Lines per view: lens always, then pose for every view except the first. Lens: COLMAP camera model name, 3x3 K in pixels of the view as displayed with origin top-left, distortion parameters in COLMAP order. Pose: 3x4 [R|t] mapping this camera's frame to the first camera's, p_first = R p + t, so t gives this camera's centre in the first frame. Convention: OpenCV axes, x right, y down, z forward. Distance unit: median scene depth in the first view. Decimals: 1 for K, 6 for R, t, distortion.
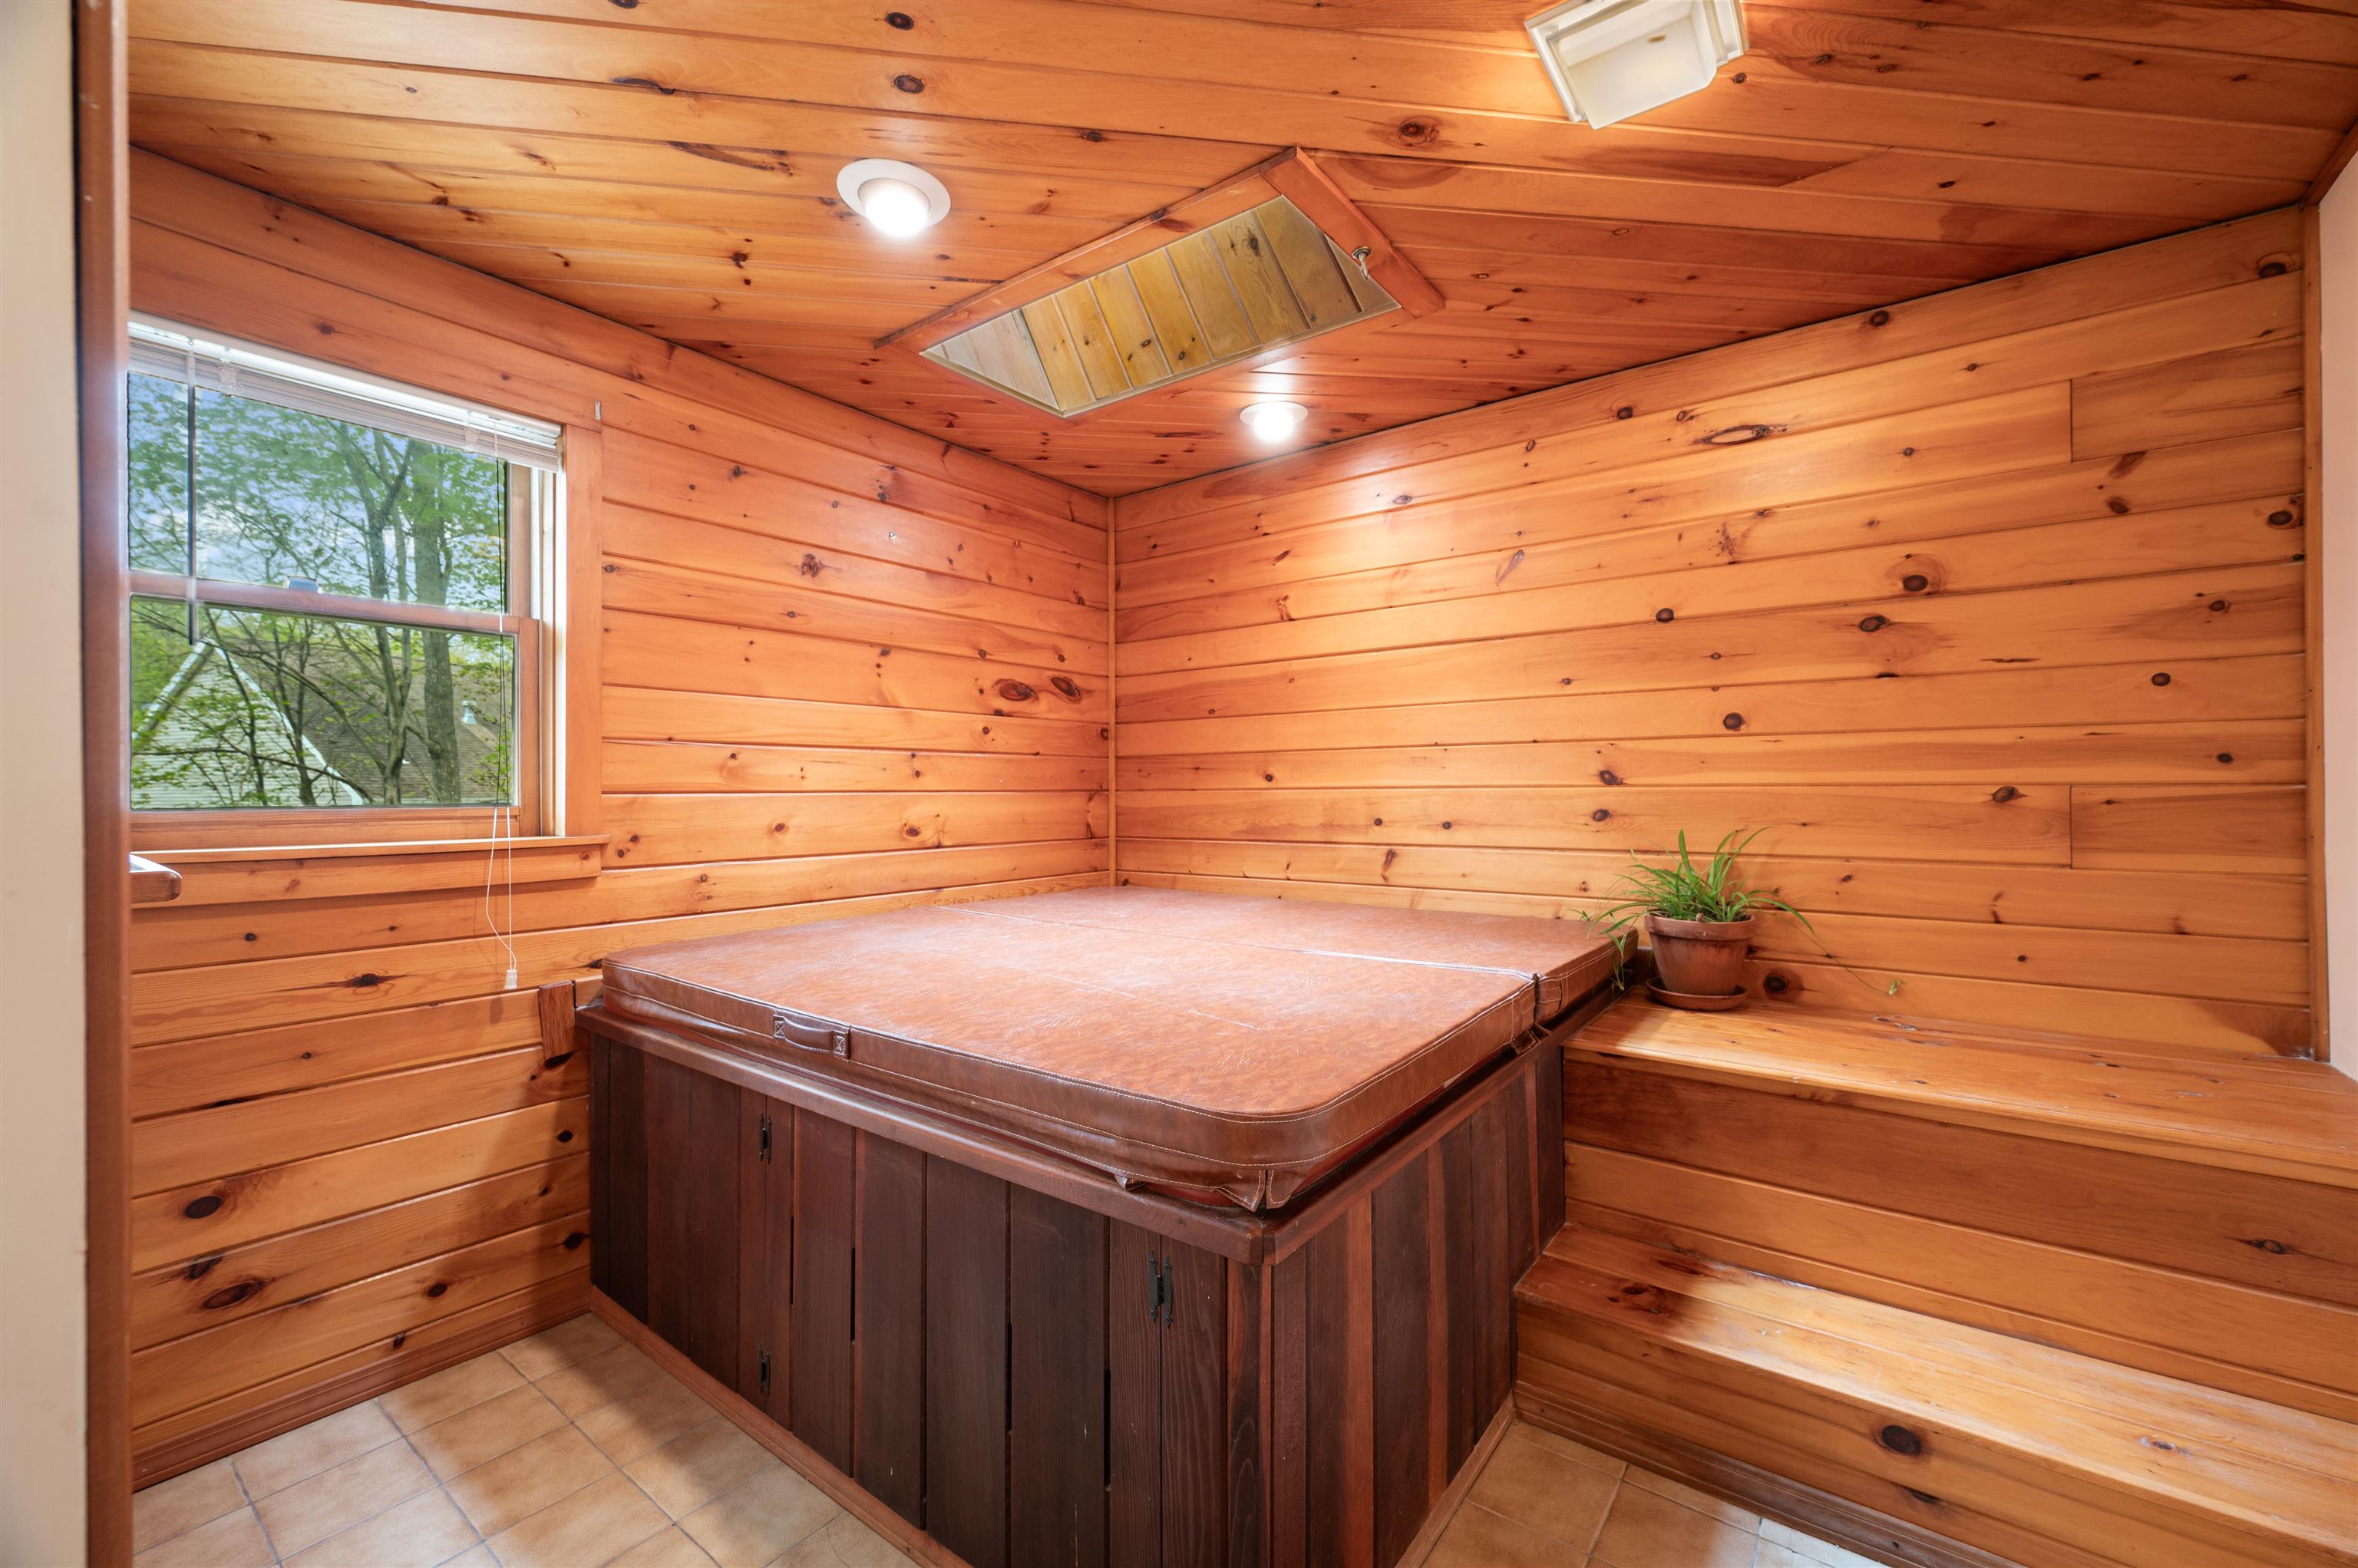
lens RADIAL K [[956.8, 0, 1179.0], [0, 956.8, 784.0], [0, 0, 1]] dist [-0.000403, -0.000010]
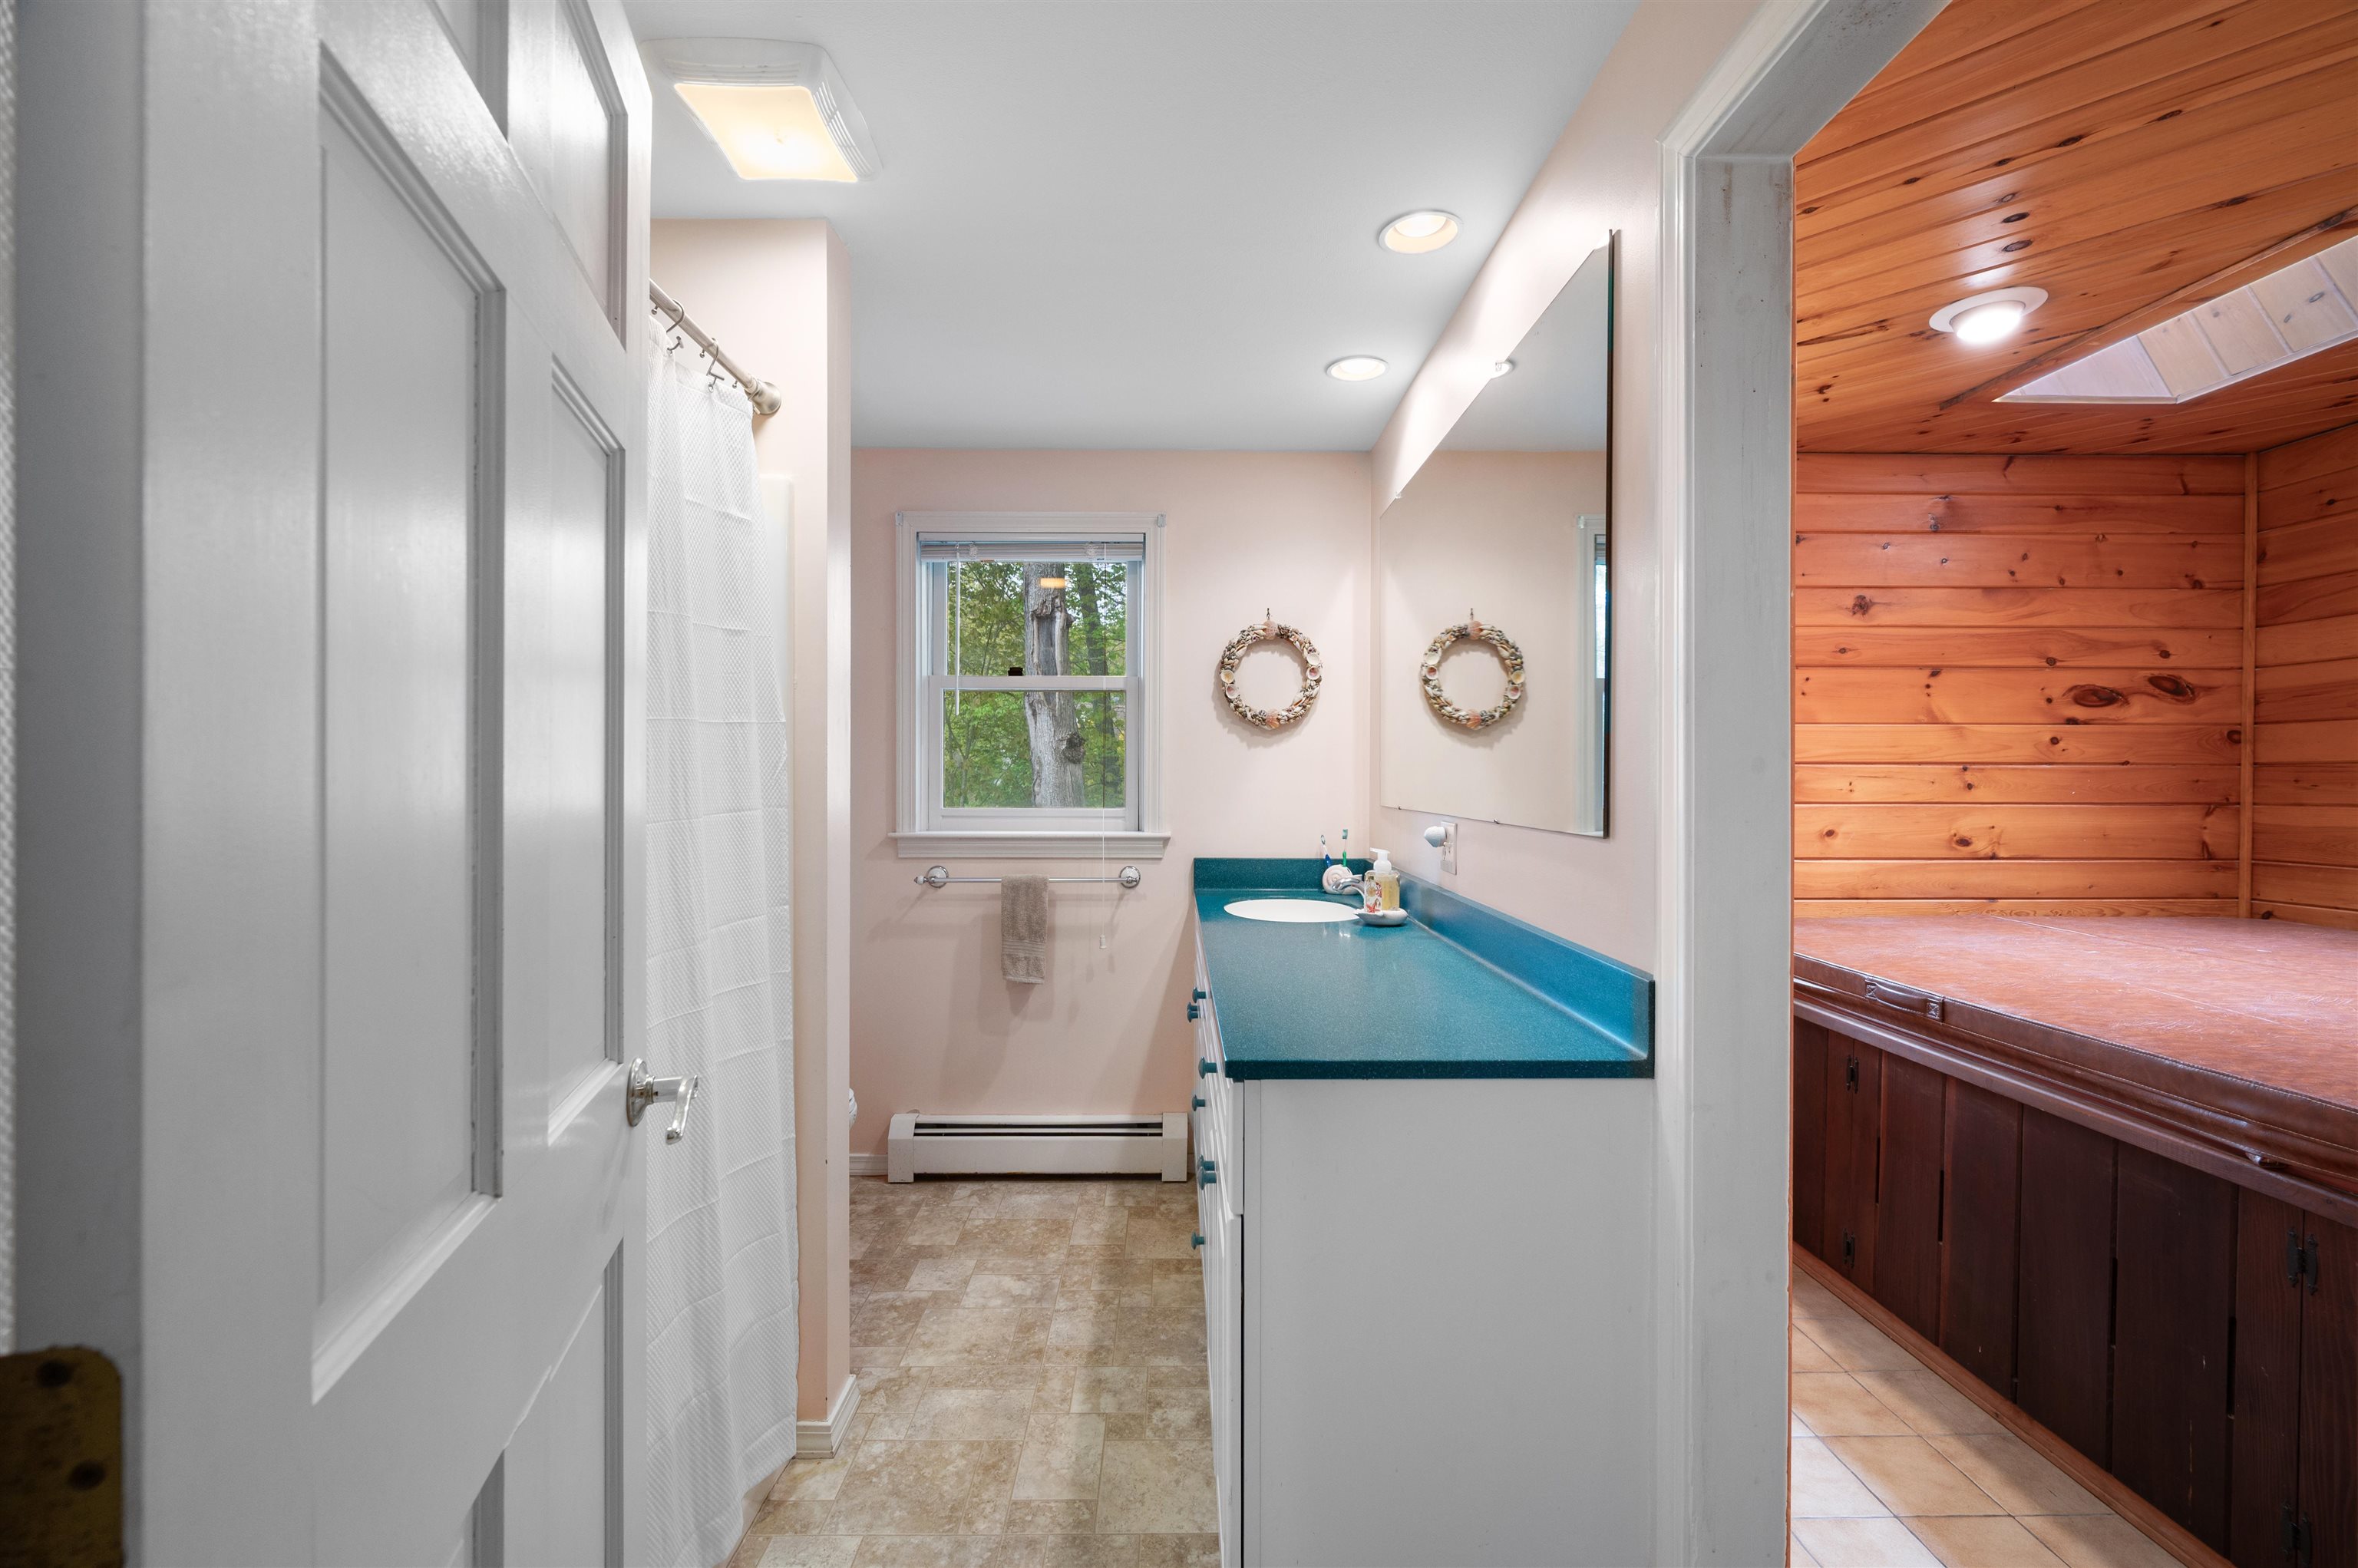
lens RADIAL K [[967.6, 0, 1180.2], [0, 967.6, 792.1], [0, 0, 1]] dist [-0.003542, 0.000476]
pose [[0.618910, 0.015890, -0.785302, 0.020280], [-0.000222, 0.999799, 0.020055, -0.026884], [0.785462, -0.012238, 0.618789, -0.338361]]
